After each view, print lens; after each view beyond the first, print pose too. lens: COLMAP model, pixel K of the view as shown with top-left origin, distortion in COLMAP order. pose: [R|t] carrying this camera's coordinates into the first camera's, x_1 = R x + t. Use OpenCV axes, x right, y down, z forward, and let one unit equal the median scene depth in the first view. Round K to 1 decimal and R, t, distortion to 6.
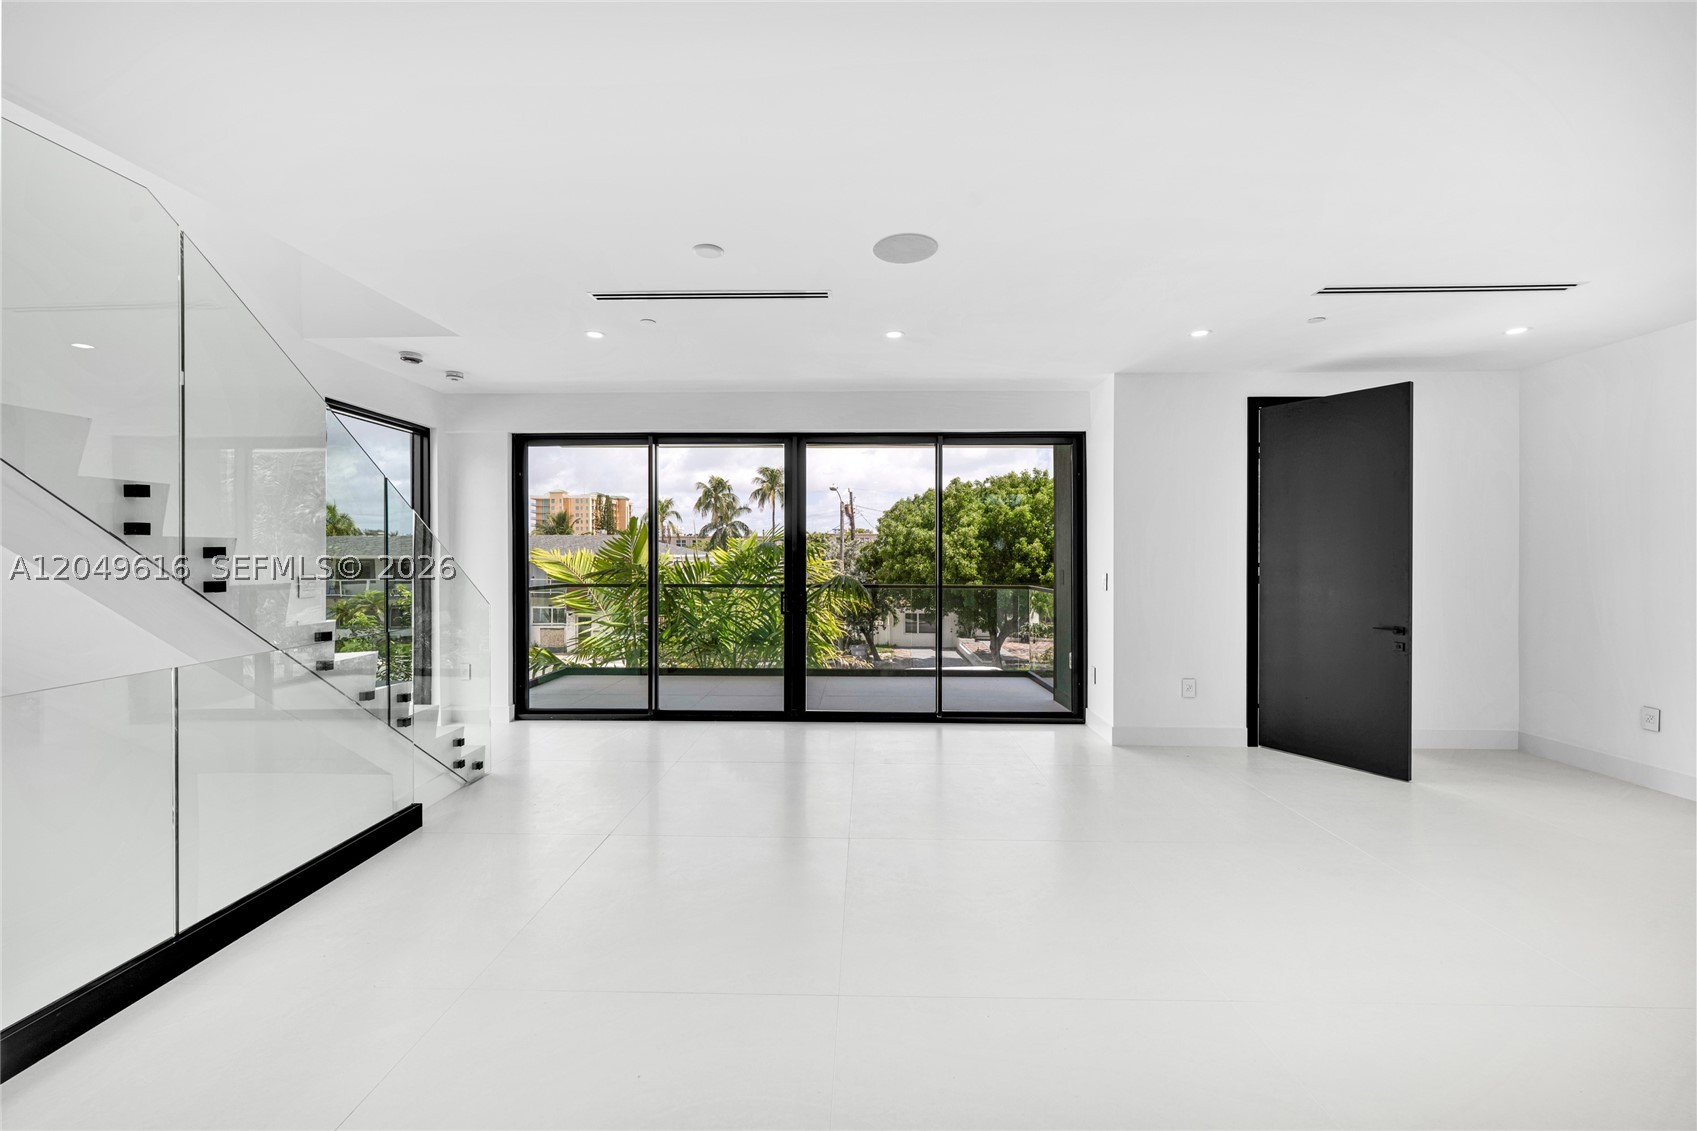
lens RADIAL K [[692.9, 0, 848.5], [0, 692.9, 565.5], [0, 0, 1]] dist [-0.000847, -0.000170]
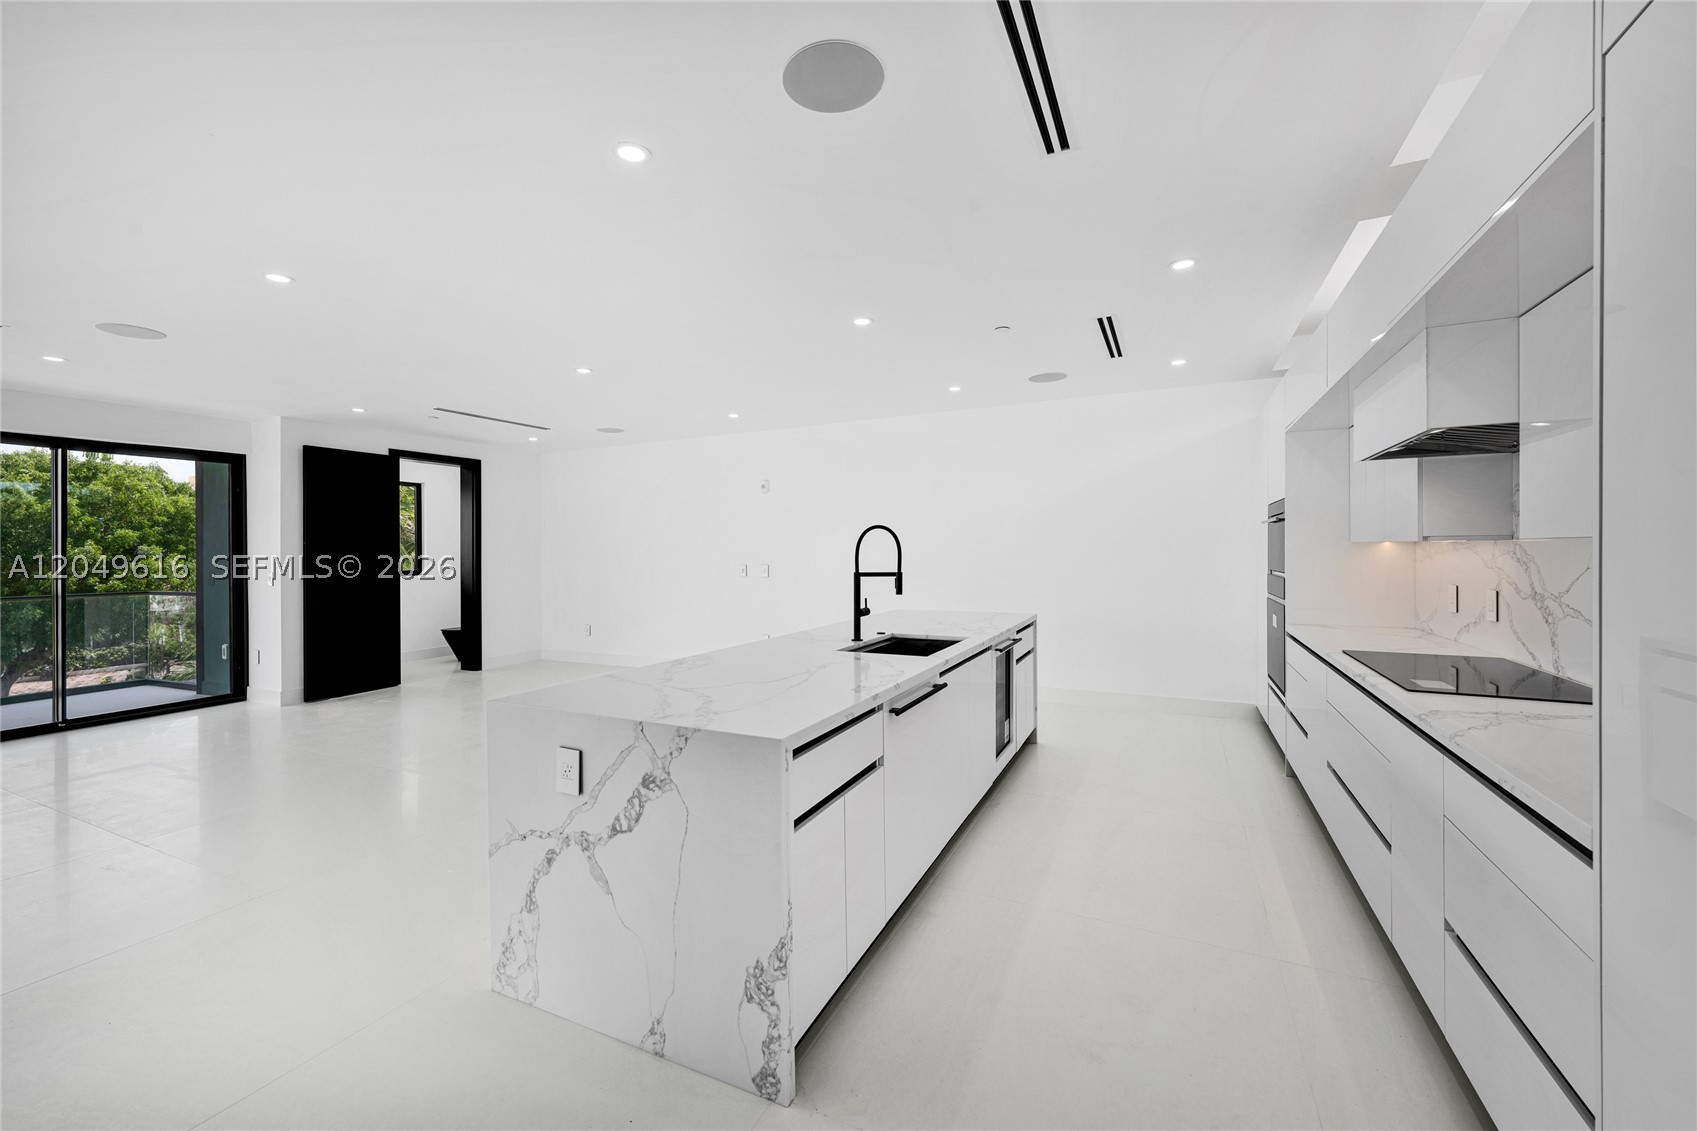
lens RADIAL K [[668.2, 0, 838.9], [0, 668.2, 560.6], [0, 0, 1]] dist [0.001083, -0.000054]
pose [[0.418082, -0.016210, 0.908265, -0.254825], [0.024800, 0.999672, 0.006425, 0.006246], [-0.908071, 0.019839, 0.418347, -0.389207]]
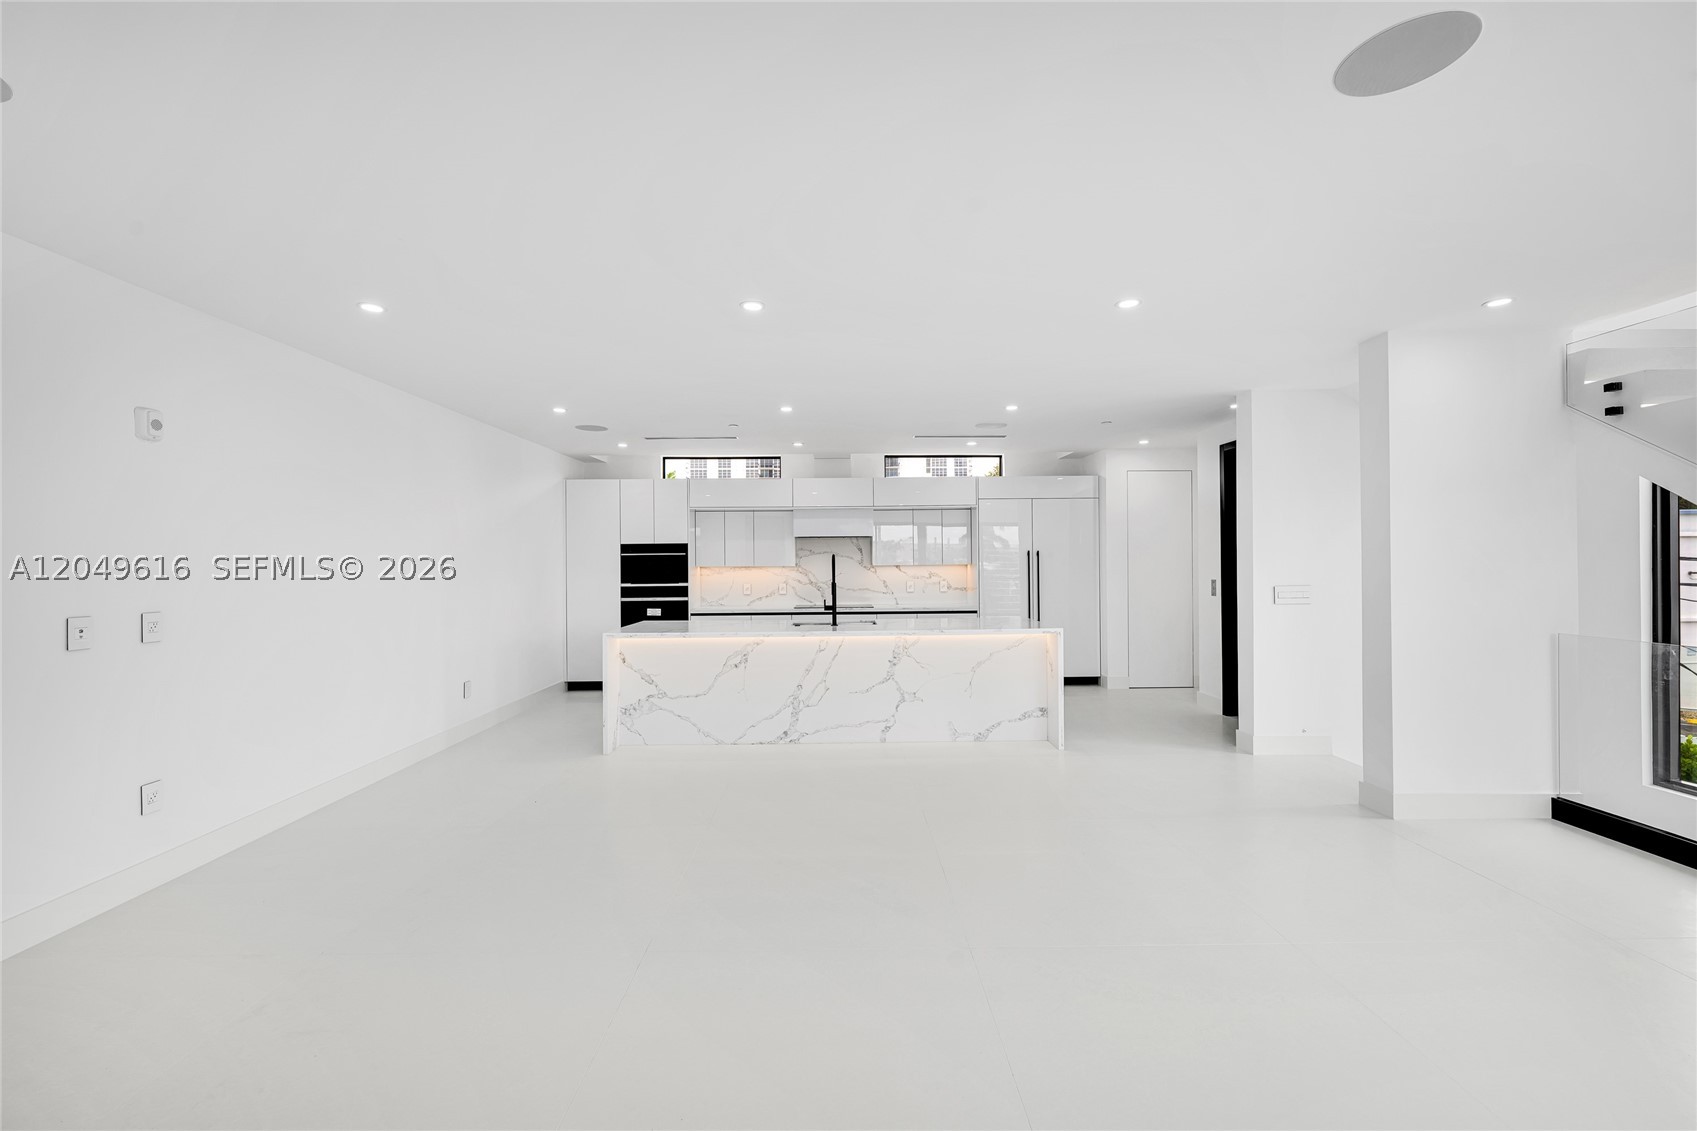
lens RADIAL K [[672.8, 0, 841.7], [0, 672.8, 557.9], [0, 0, 1]] dist [-0.002583, -0.000690]
pose [[-0.999669, 0.010109, -0.023652, 0.289445], [0.009848, 0.999890, 0.011107, -0.024552], [0.023762, 0.010870, -0.999659, 0.783568]]
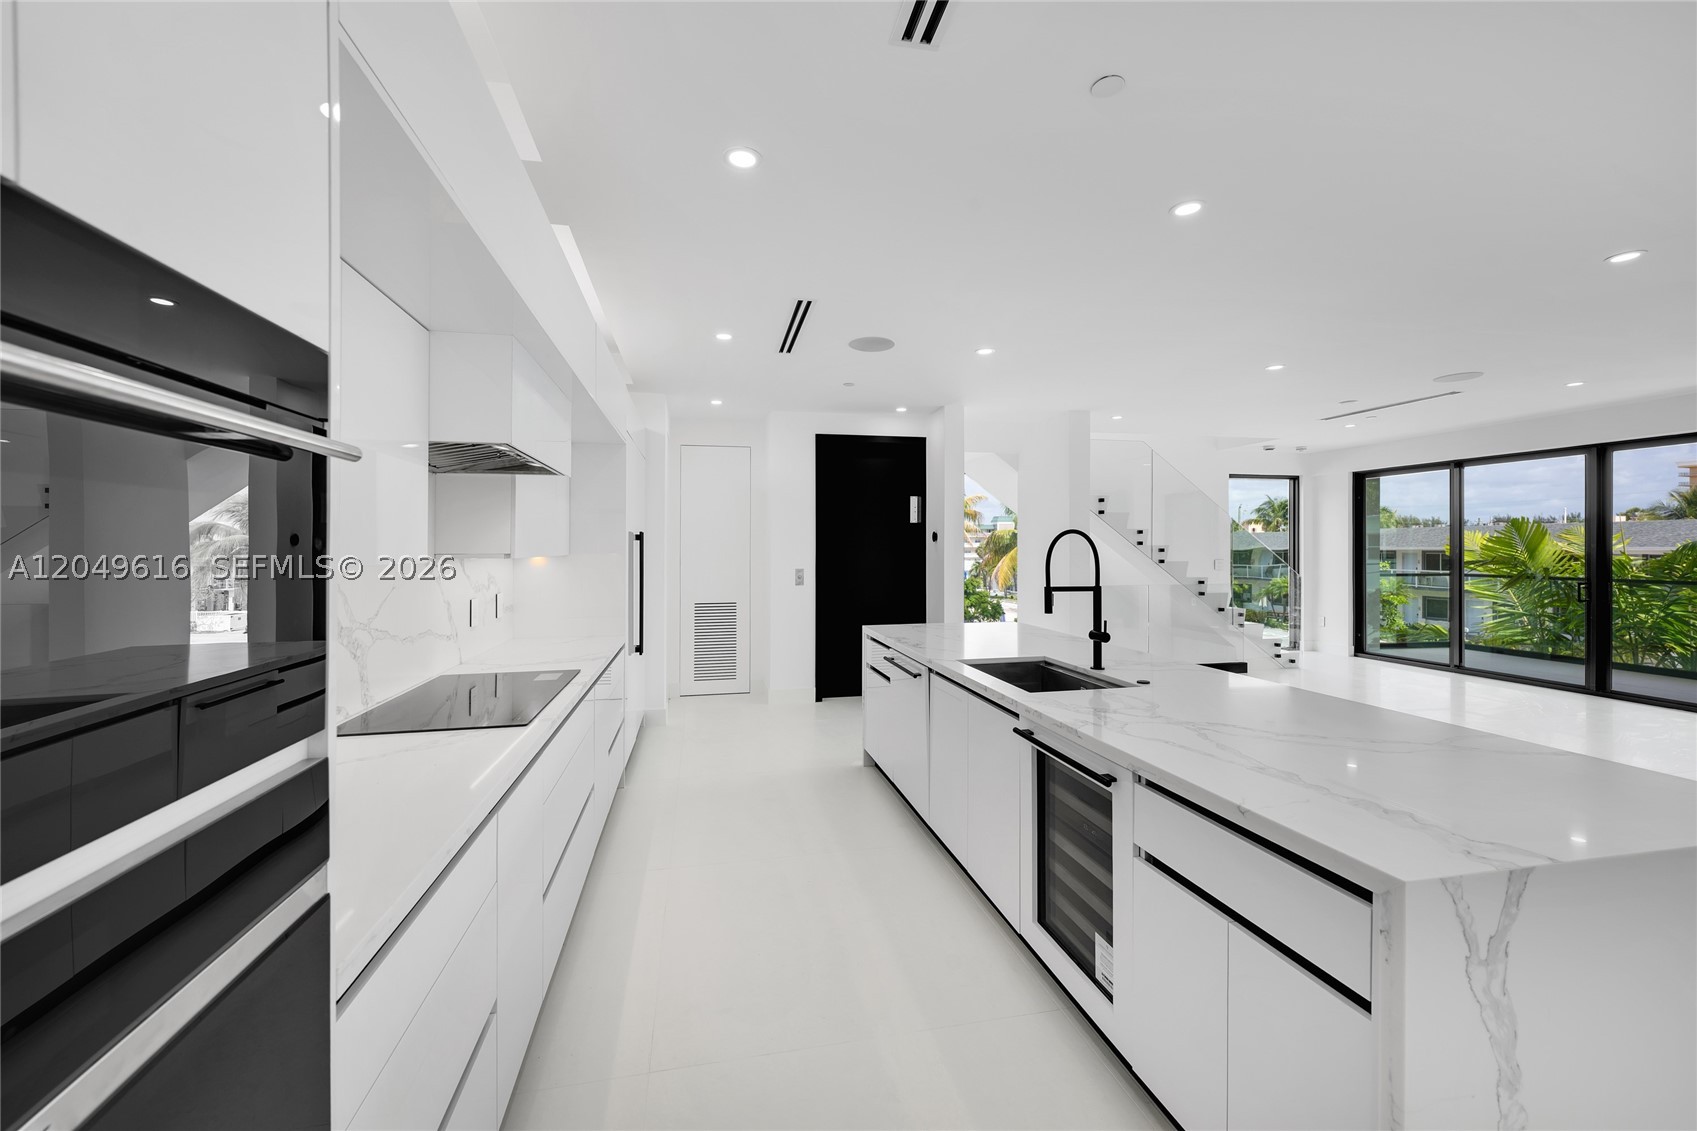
lens RADIAL K [[658.7, 0, 856.8], [0, 658.7, 546.5], [0, 0, 1]] dist [0.001579, 0.000588]
pose [[0.229119, -0.001516, -0.973397, 0.688638], [-0.011126, 0.999929, -0.004176, -0.003556], [0.973335, 0.011787, 0.229086, -0.417831]]
